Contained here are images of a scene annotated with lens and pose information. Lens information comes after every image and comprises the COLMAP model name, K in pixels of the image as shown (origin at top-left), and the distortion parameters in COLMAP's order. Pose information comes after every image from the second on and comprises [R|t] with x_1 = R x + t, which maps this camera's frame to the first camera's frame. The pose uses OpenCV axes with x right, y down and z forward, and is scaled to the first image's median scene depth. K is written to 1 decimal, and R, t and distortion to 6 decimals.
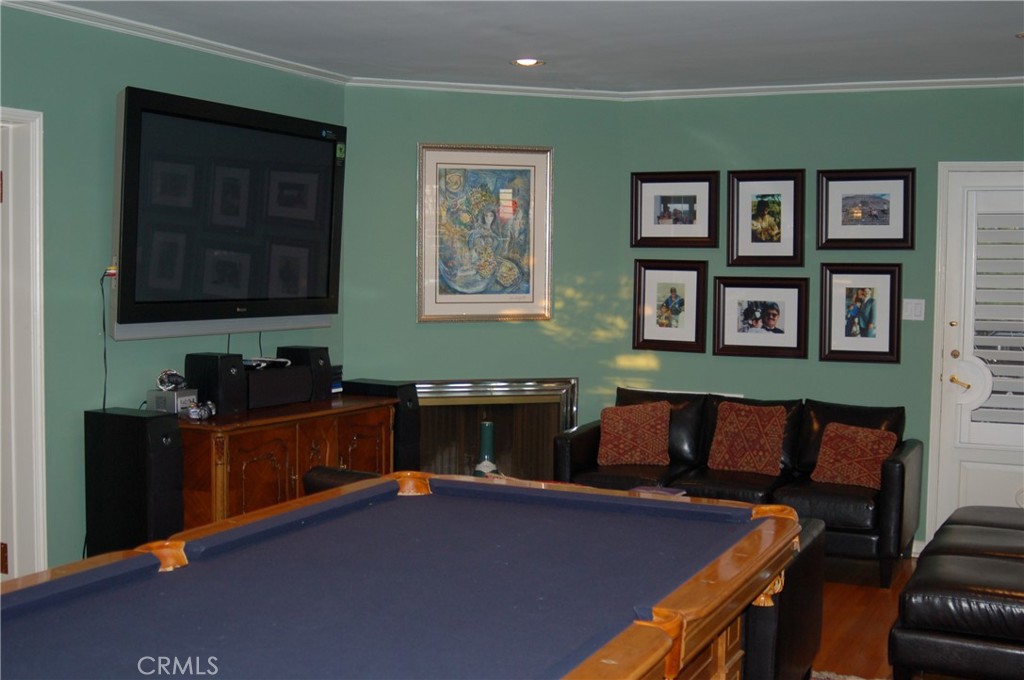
lens RADIAL K [[1261.2, 0, 509.2], [0, 1261.2, 338.0], [0, 0, 1]] dist [-0.111550, 0.000000]
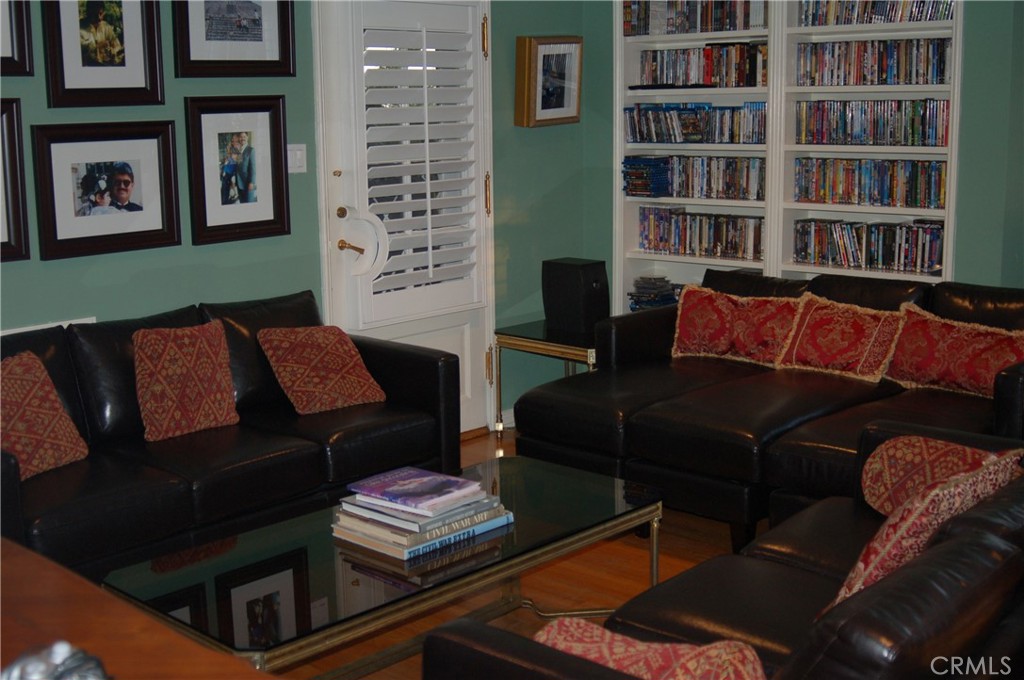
lens RADIAL K [[1261.2, 0, 511.8], [0, 1261.2, 343.5], [0, 0, 1]] dist [-0.111550, 0.000000]
pose [[0.247174, -0.192729, 0.949611, -0.356492], [0.071418, 0.980978, 0.180506, -0.038831], [-0.966336, 0.023203, 0.256236, 0.665508]]
